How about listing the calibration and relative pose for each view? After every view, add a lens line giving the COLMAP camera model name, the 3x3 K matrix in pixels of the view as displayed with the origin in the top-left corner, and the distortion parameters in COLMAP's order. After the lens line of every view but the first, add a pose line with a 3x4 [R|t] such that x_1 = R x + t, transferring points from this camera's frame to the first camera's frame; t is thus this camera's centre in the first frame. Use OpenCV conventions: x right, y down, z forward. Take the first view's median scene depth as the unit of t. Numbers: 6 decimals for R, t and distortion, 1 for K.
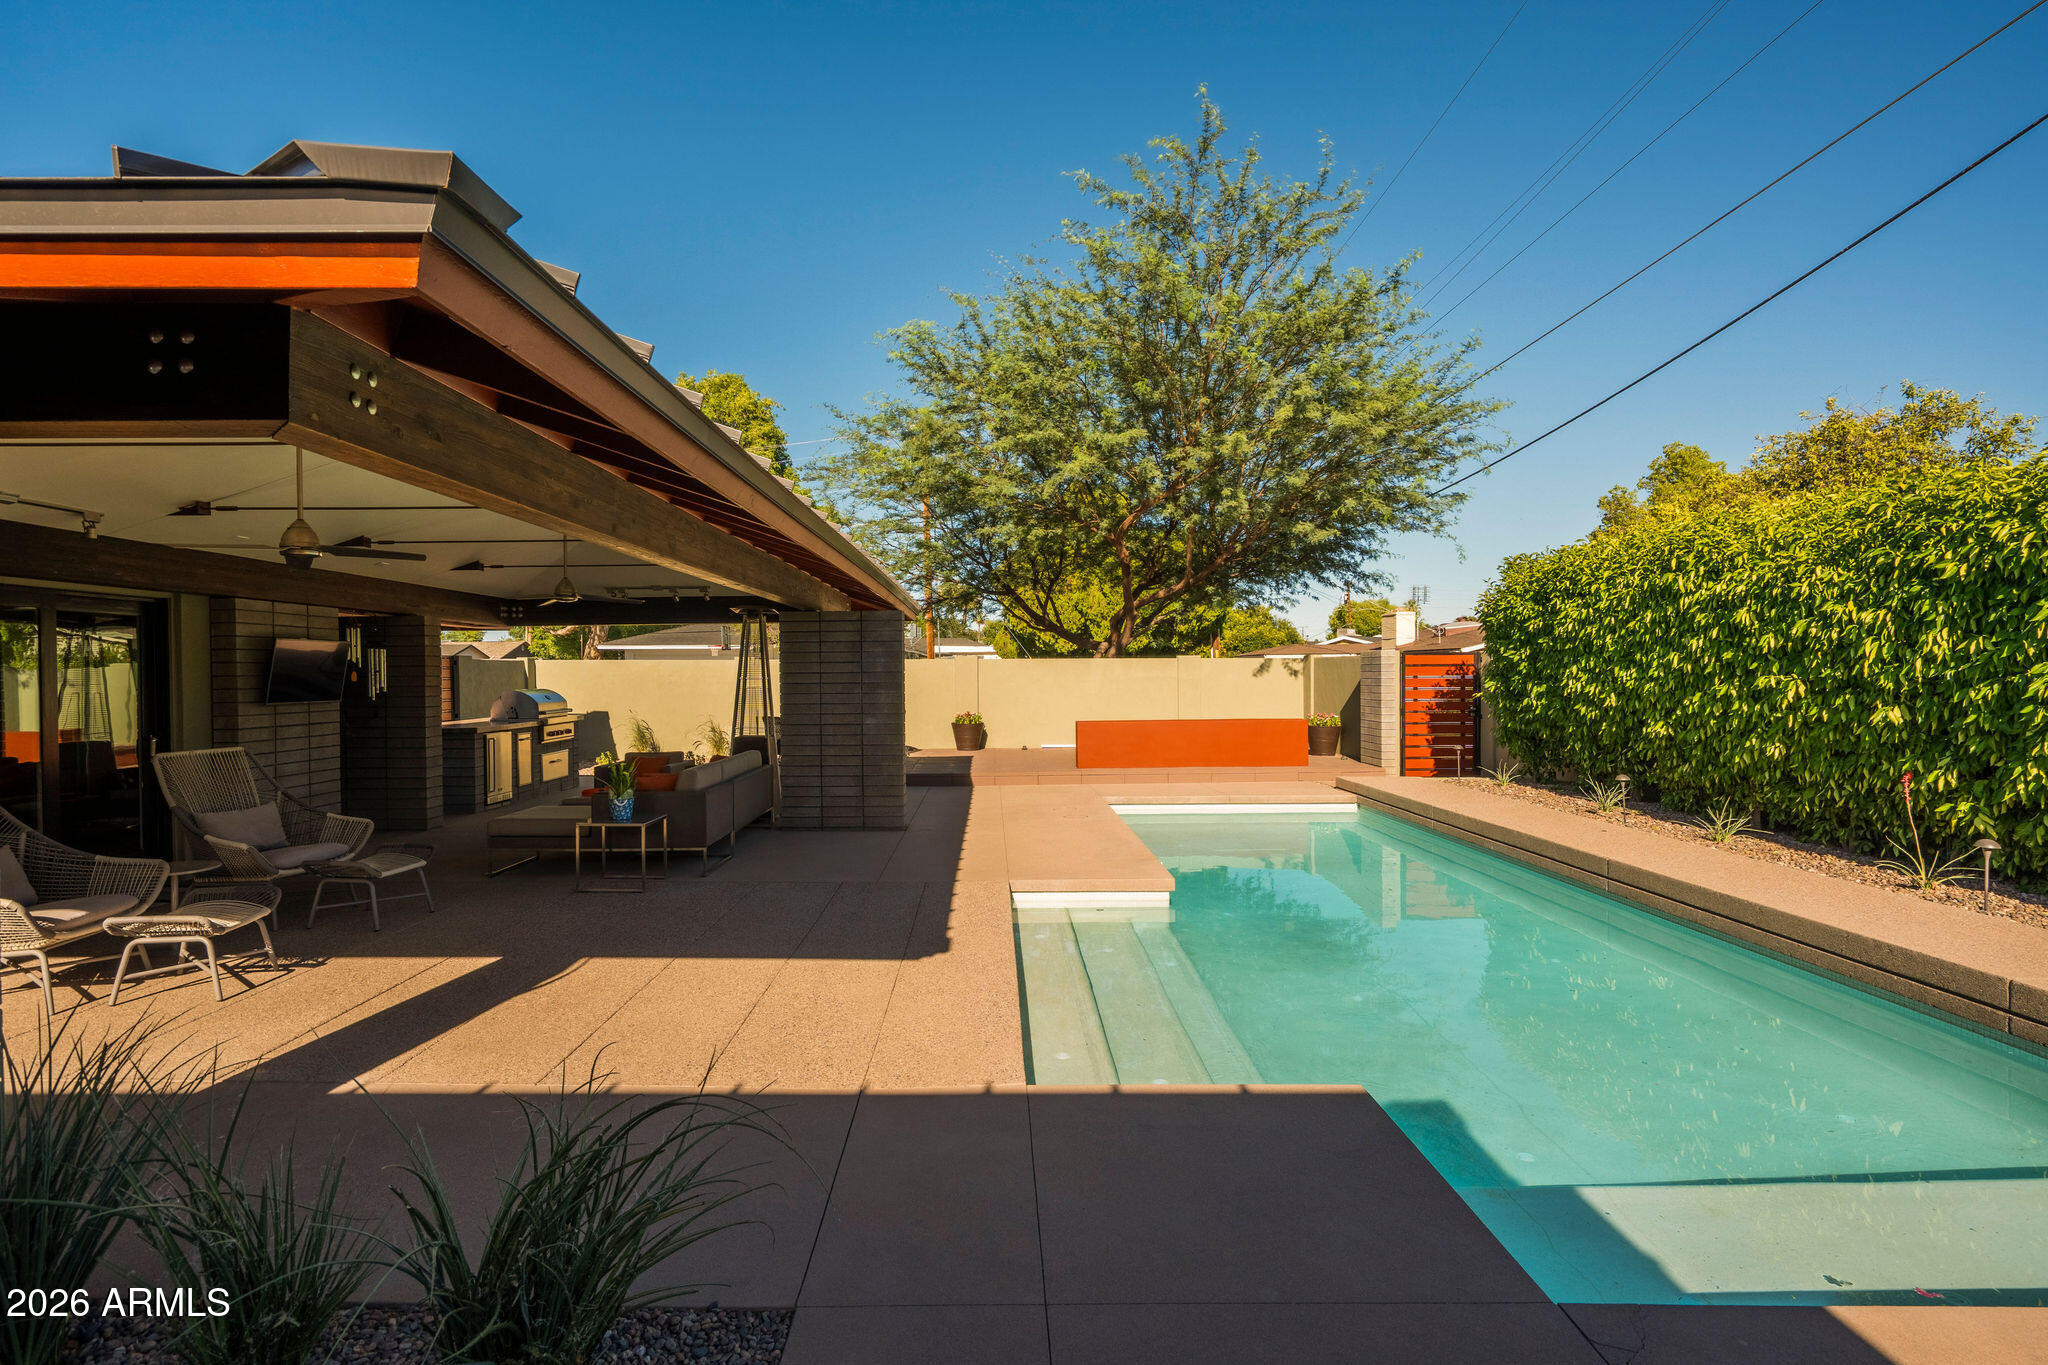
lens RADIAL K [[1017.4, 0, 986.4], [0, 1017.4, 676.8], [0, 0, 1]] dist [0.003671, -0.003315]
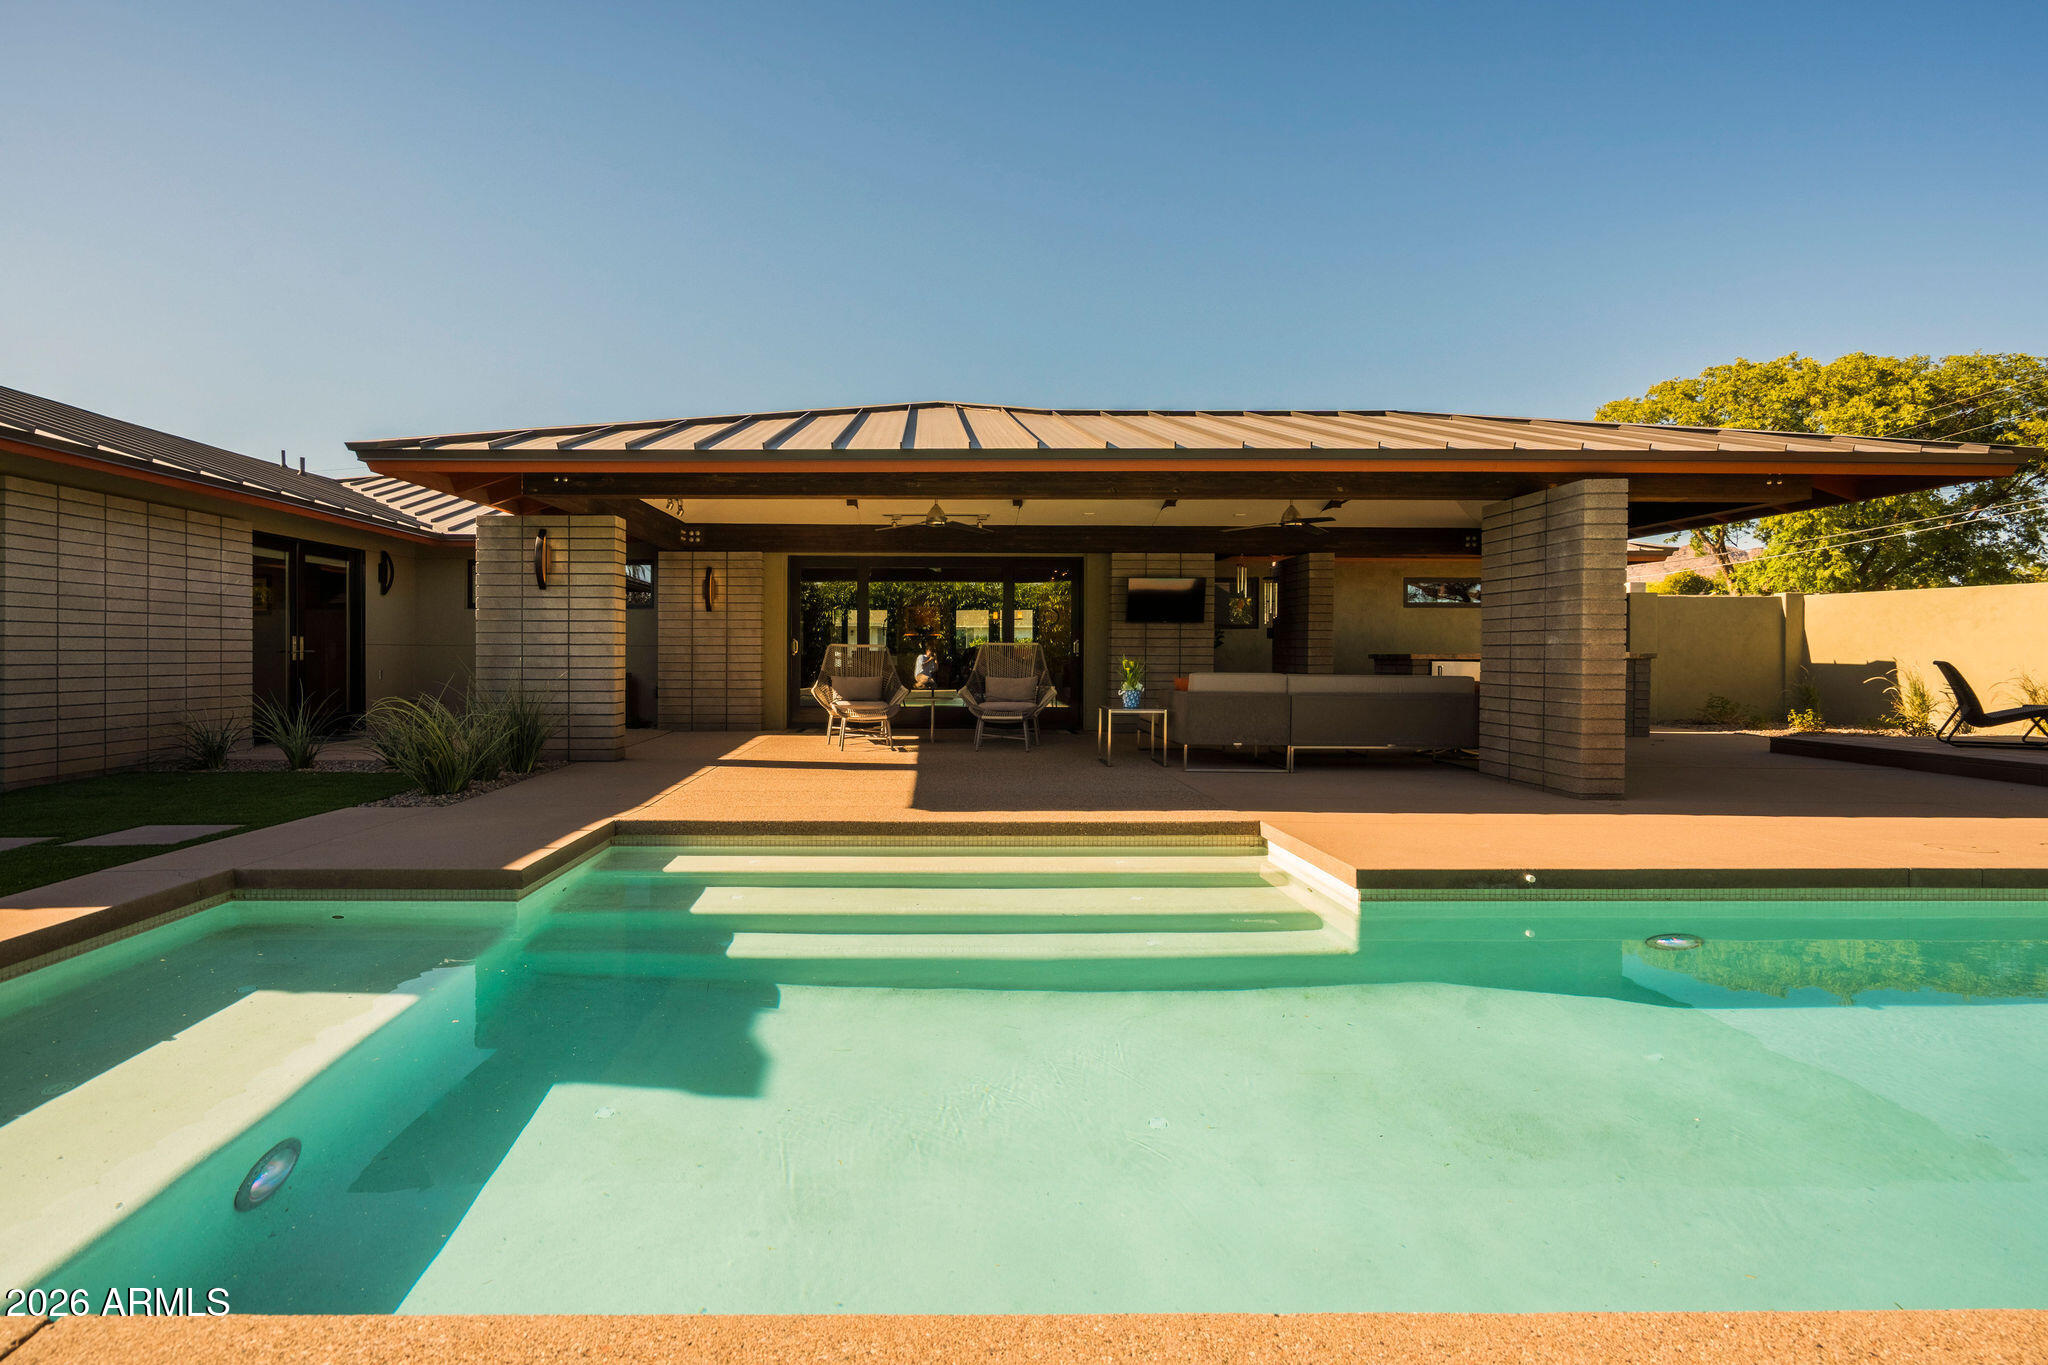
lens RADIAL K [[969.2, 0, 965.0], [0, 969.2, 648.6], [0, 0, 1]] dist [-0.002761, 0.000321]
pose [[0.025955, 0.002394, -0.999660, 0.559937], [-0.006897, 0.999974, 0.002216, 0.050662], [0.999639, 0.006837, 0.025970, 0.567239]]
